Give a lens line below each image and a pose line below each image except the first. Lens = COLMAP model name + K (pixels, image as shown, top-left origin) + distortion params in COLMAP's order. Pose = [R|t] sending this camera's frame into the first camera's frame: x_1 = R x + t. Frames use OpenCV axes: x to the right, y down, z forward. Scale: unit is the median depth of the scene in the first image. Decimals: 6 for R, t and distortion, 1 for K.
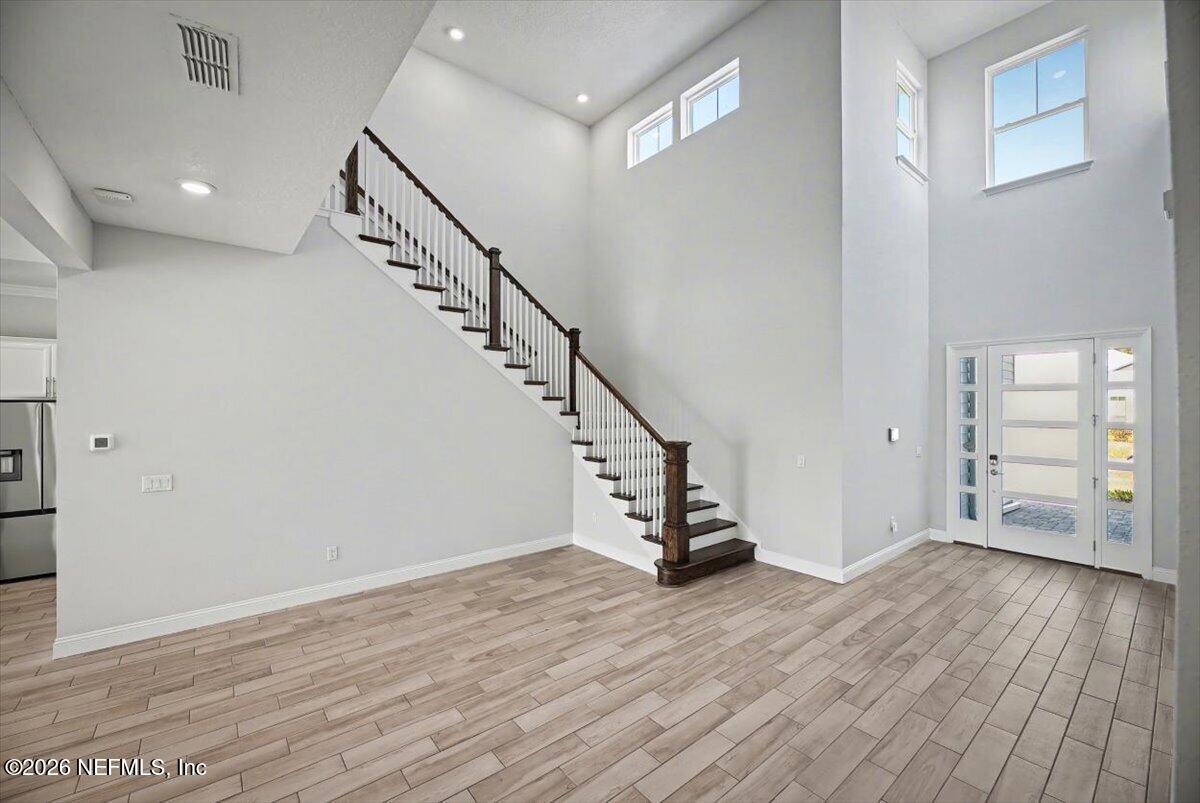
lens RADIAL K [[485.2, 0, 600.7], [0, 485.2, 403.0], [0, 0, 1]] dist [-0.001836, -0.000611]
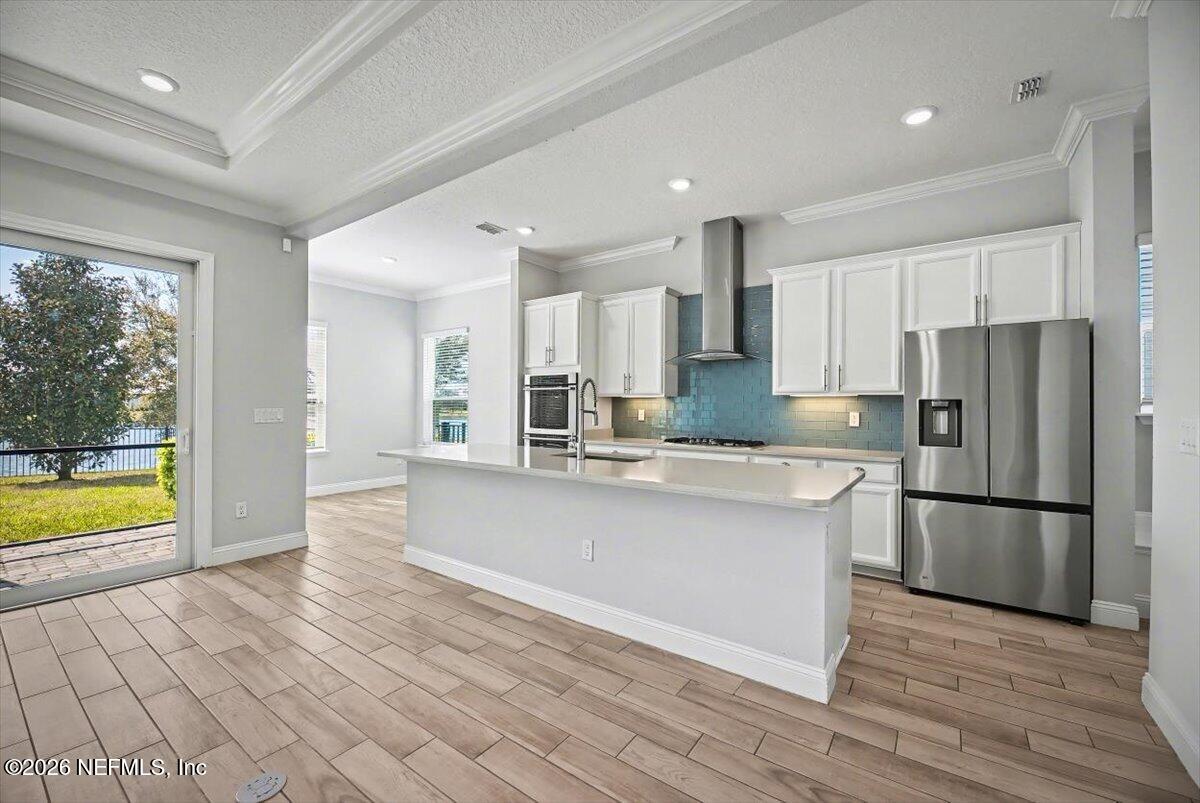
lens RADIAL K [[483.3, 0, 596.3], [0, 483.3, 403.3], [0, 0, 1]] dist [-0.000484, -0.000577]
pose [[0.256357, -0.003677, -0.966575, -0.774315], [-0.005622, 0.999970, -0.005295, 0.119227], [0.966566, 0.006792, 0.256328, 0.394403]]
